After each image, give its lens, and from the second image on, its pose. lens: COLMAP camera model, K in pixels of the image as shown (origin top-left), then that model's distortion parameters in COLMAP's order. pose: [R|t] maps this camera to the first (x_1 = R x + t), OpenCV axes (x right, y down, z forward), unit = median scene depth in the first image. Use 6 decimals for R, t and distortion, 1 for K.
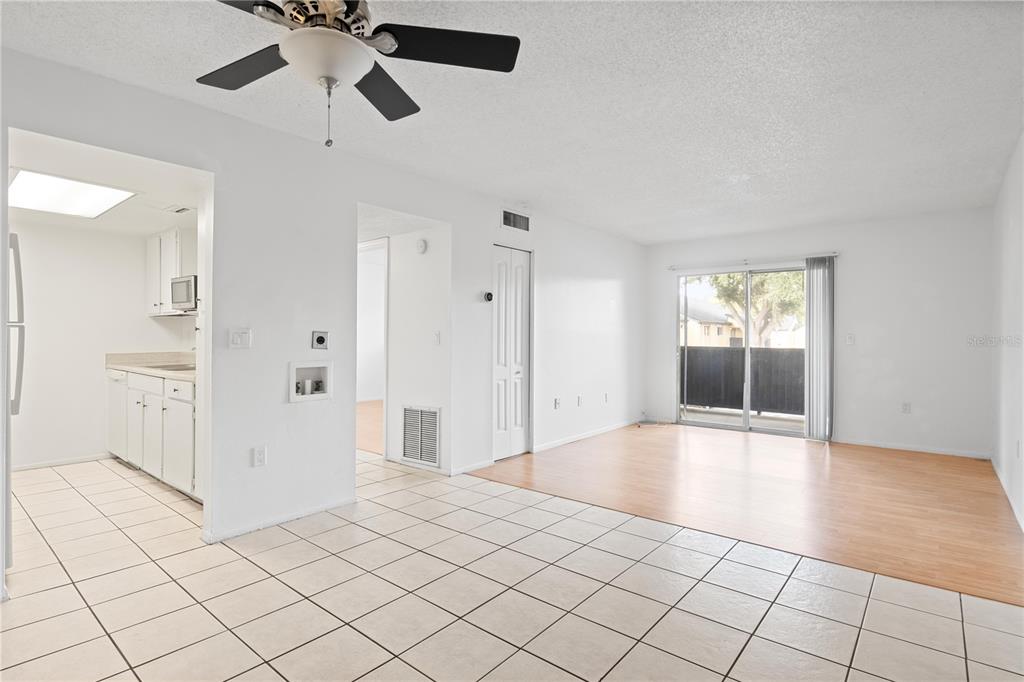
lens RADIAL K [[520.0, 0, 501.6], [0, 520.0, 338.3], [0, 0, 1]] dist [-0.000275, -0.000165]
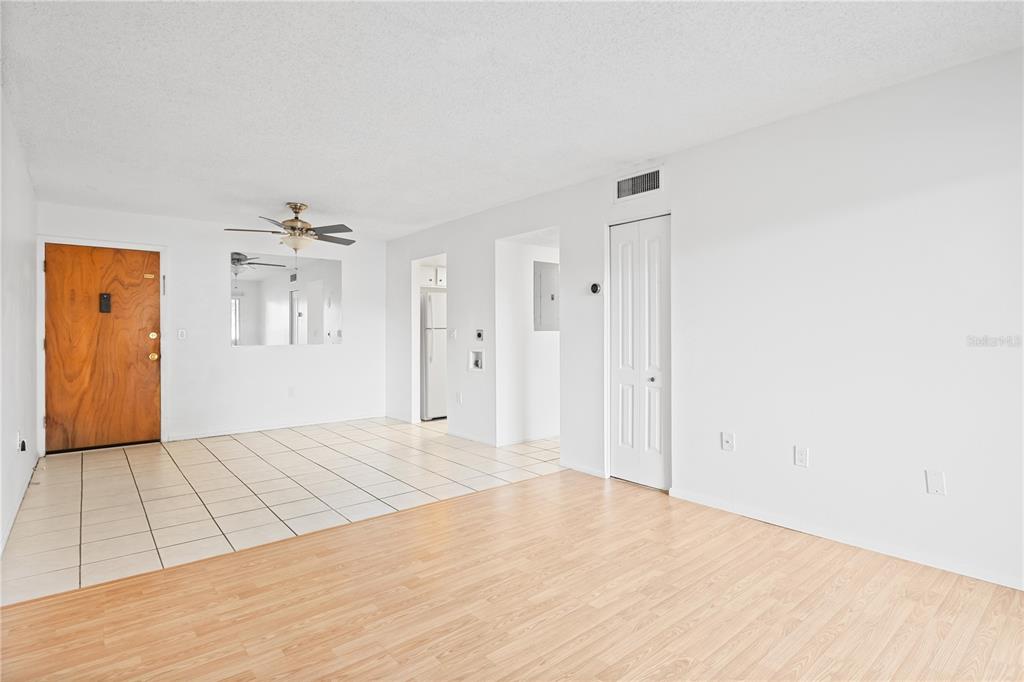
lens RADIAL K [[504.1, 0, 513.4], [0, 504.1, 331.6], [0, 0, 1]] dist [-0.000715, 0.000572]
pose [[-0.164314, -0.001162, -0.986407, 0.999695], [0.001130, 0.999998, -0.001366, -0.004265], [0.986407, -0.001339, -0.164313, 1.164715]]
